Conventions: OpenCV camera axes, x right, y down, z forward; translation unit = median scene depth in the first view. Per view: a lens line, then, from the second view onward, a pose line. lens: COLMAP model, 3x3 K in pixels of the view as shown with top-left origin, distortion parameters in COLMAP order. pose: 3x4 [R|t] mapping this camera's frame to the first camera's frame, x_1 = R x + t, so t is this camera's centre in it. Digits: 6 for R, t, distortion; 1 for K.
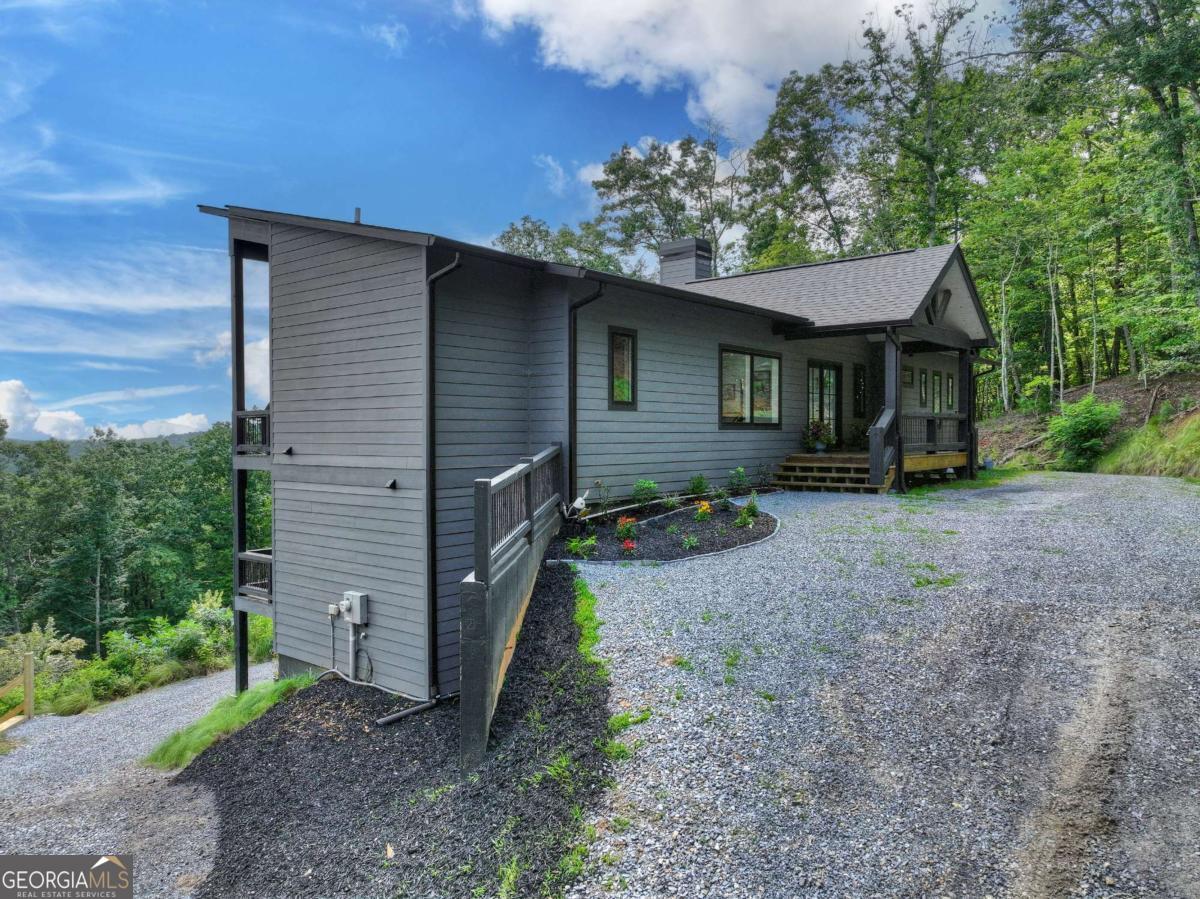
lens RADIAL K [[846.3, 0, 608.7], [0, 846.3, 451.2], [0, 0, 1]] dist [0.006931, 0.011916]
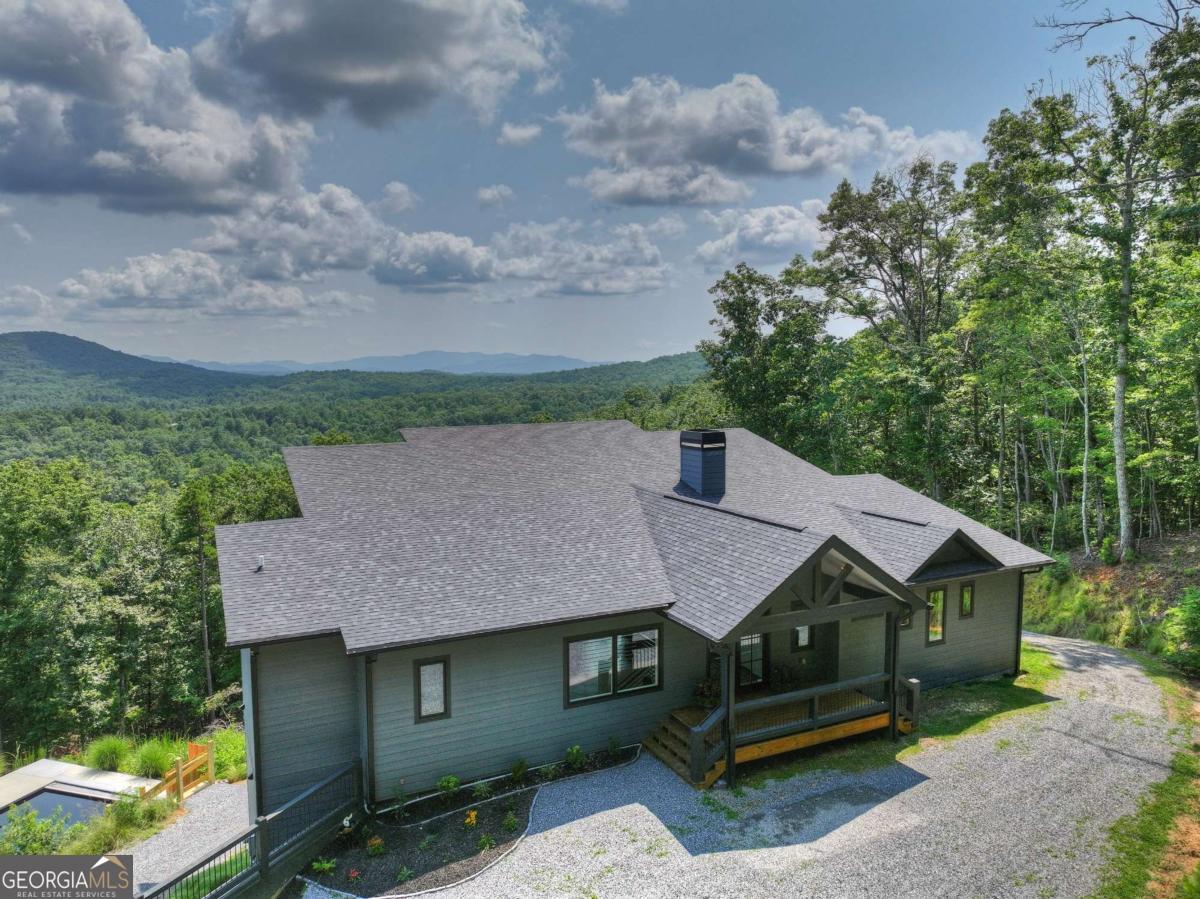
lens RADIAL K [[846.3, 0, 601.2], [0, 846.3, 452.4], [0, 0, 1]] dist [0.006931, 0.011916]
pose [[0.906622, 0.040332, -0.420012, 0.280545], [-0.005892, 0.996534, 0.082975, -0.204745], [0.421903, -0.072752, 0.903717, -0.004612]]
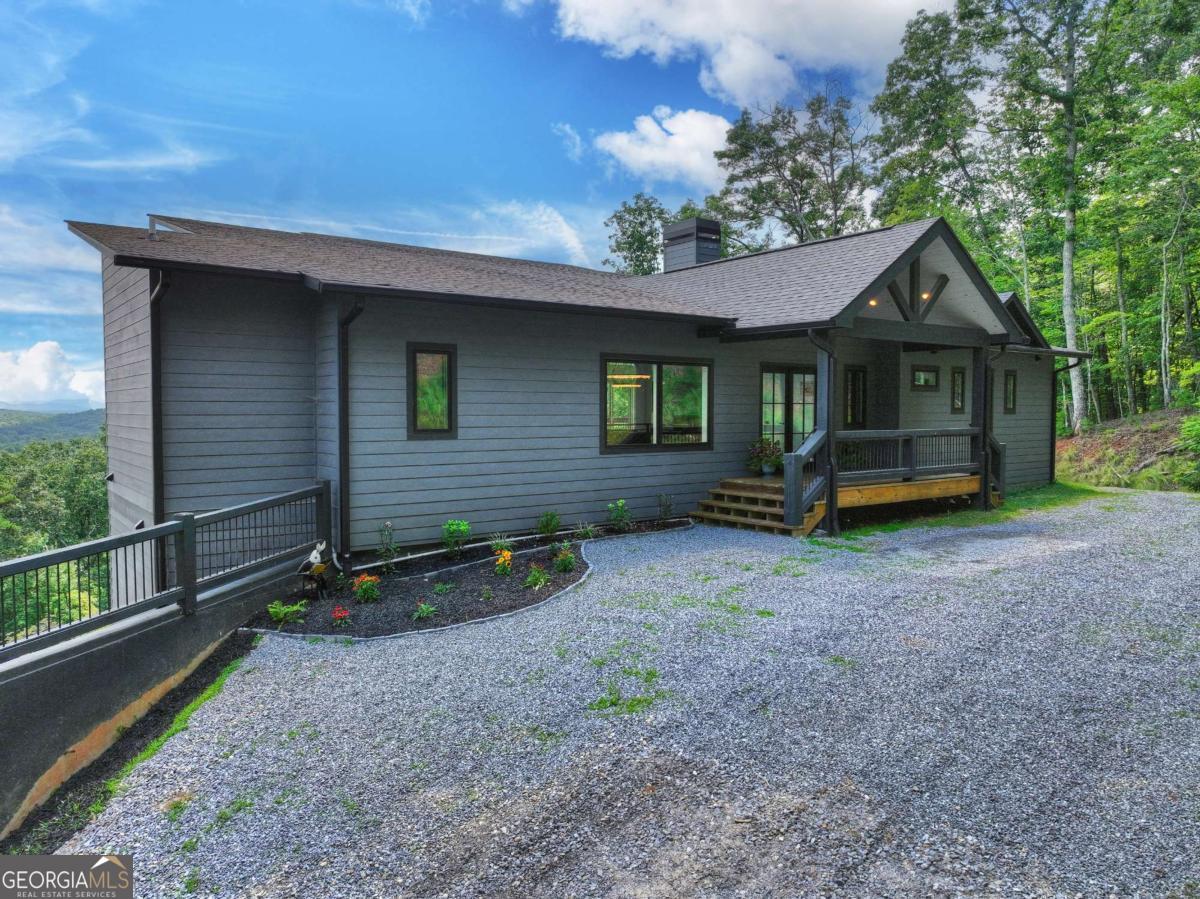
lens RADIAL K [[846.3, 0, 600.0], [0, 846.3, 446.2], [0, 0, 1]] dist [0.006931, 0.011916]
pose [[0.970544, 0.015258, -0.240439, 0.143543], [-0.009122, 0.999604, 0.026614, -0.024135], [0.240750, -0.023637, 0.970299, 0.074089]]
